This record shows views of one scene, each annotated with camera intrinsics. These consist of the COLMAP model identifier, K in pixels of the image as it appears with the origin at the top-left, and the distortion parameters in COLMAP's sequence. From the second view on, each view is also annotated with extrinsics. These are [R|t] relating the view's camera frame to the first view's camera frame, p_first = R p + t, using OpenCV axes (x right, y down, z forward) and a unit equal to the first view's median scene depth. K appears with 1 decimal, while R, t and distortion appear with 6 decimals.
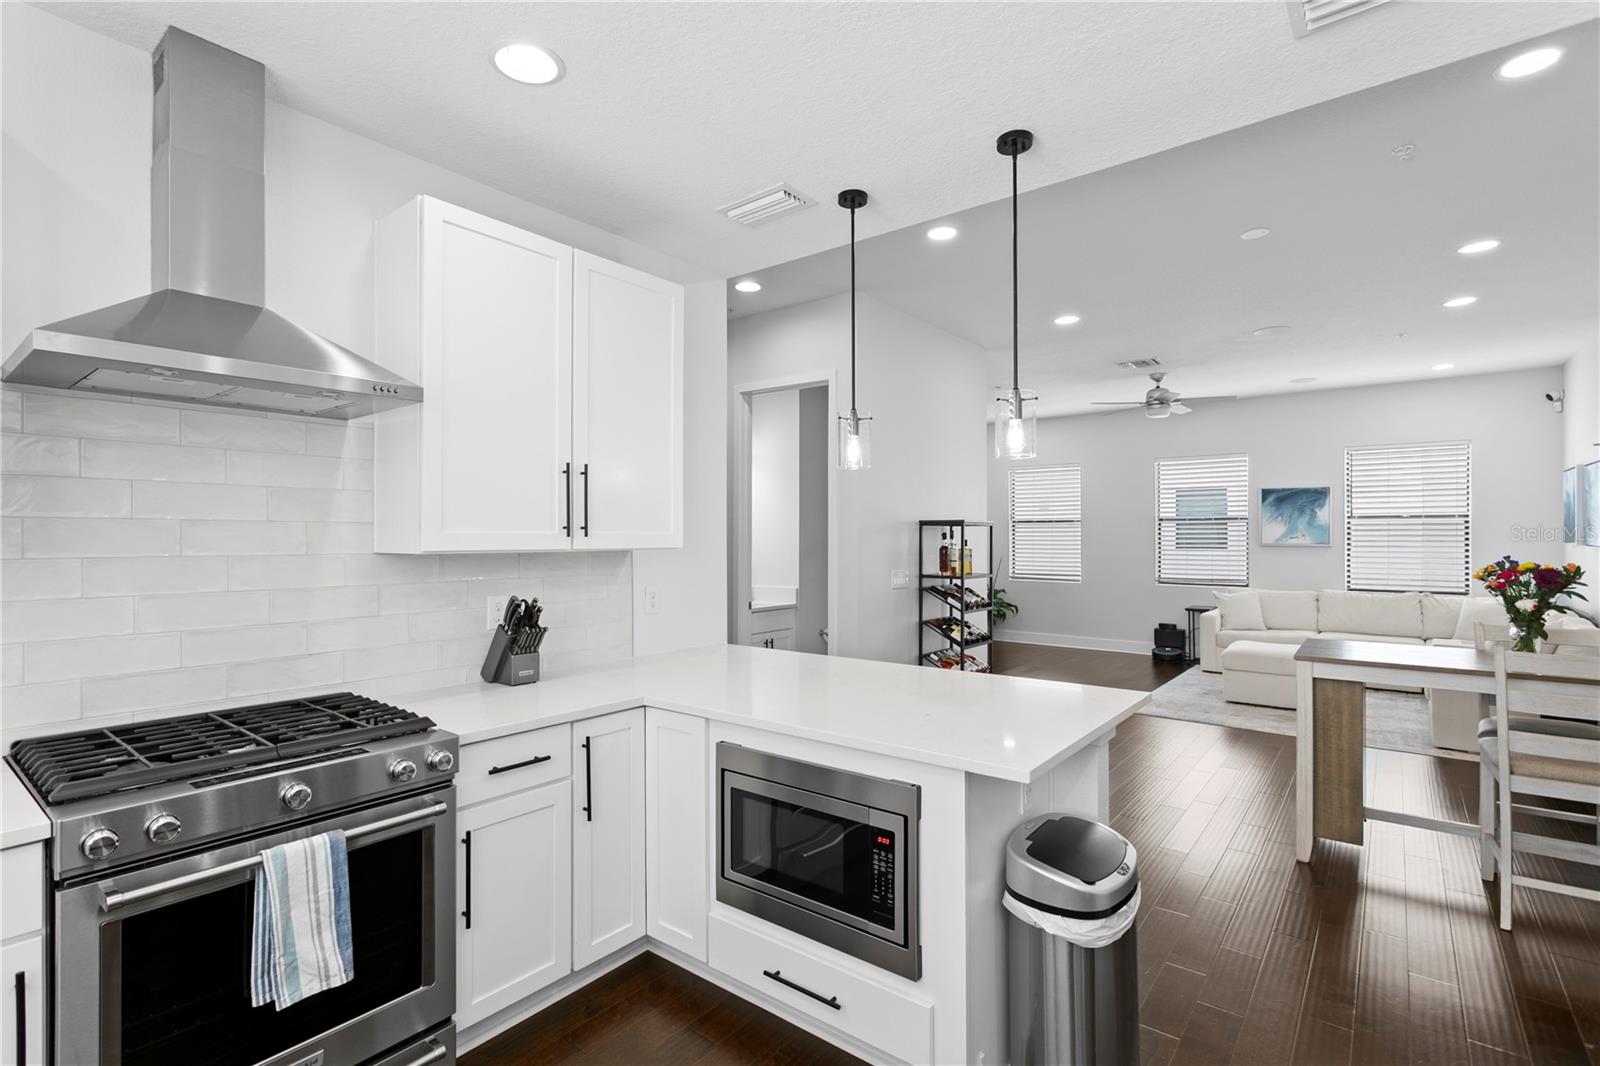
lens RADIAL K [[762.7, 0, 764.3], [0, 762.7, 537.7], [0, 0, 1]] dist [-0.000364, 0.000732]
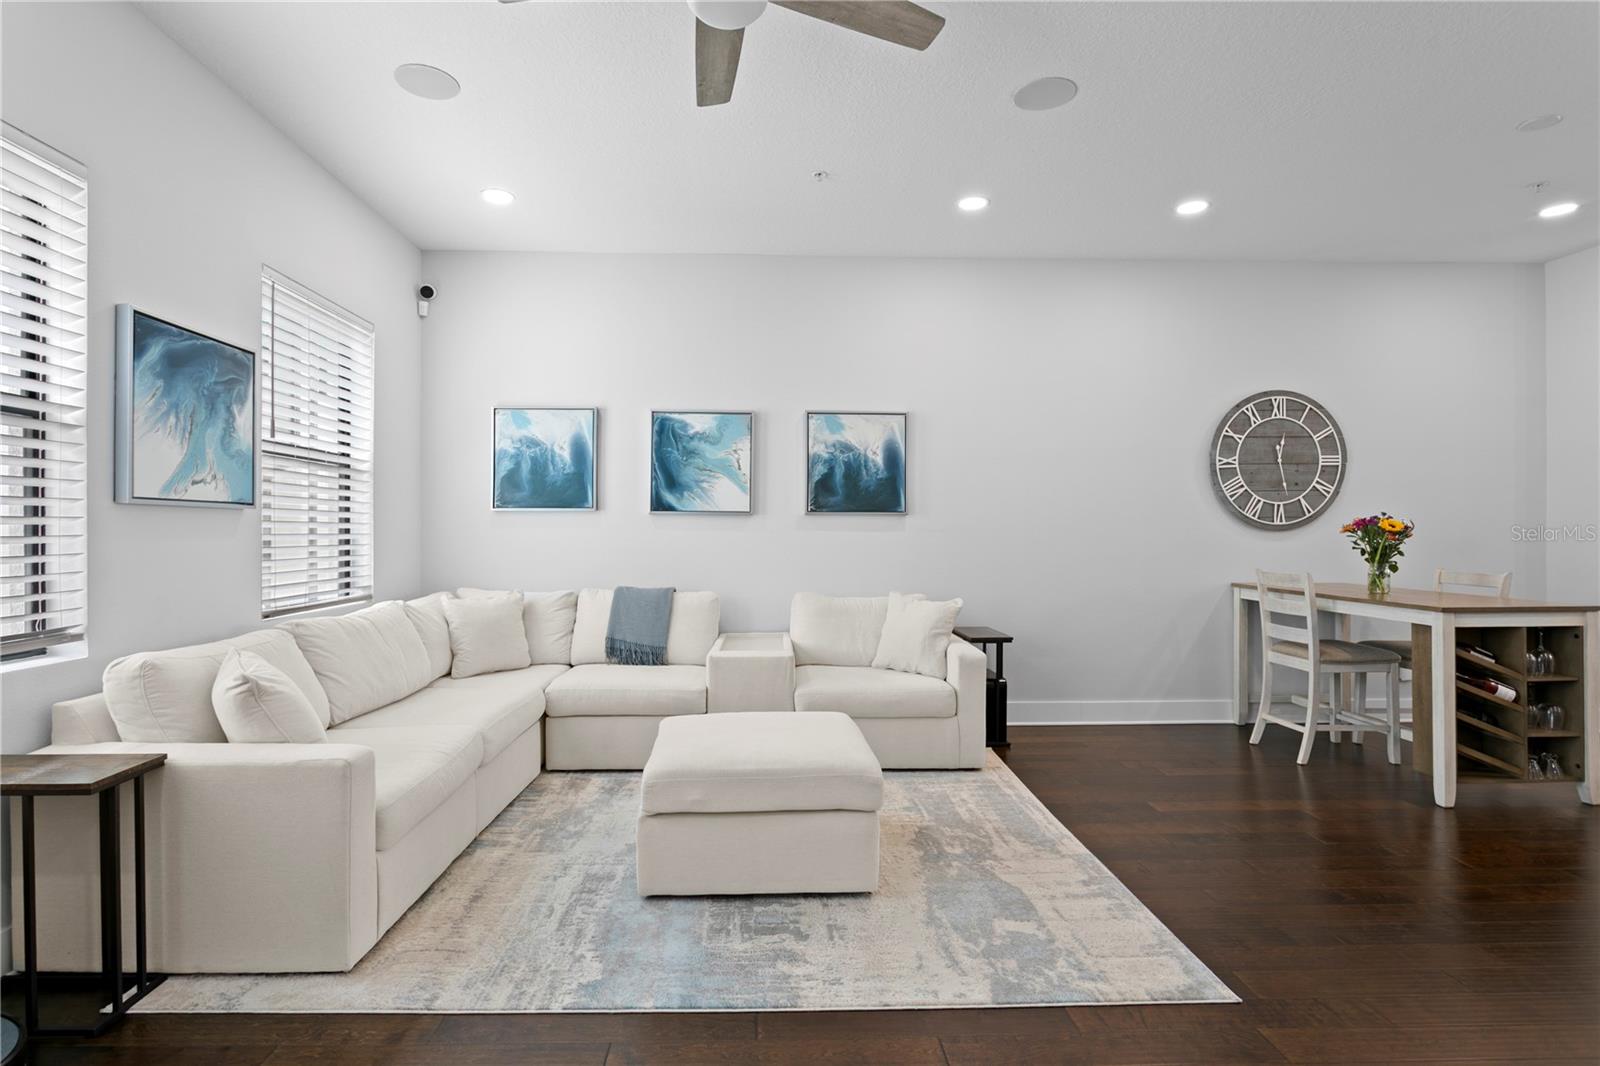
lens RADIAL K [[767.0, 0, 784.5], [0, 767.0, 527.6], [0, 0, 1]] dist [-0.010567, 0.002680]
pose [[-0.665778, -0.003769, 0.746140, 0.267719], [-0.005386, 0.999985, 0.000245, 0.018970], [-0.746131, -0.003855, -0.665789, 1.026302]]
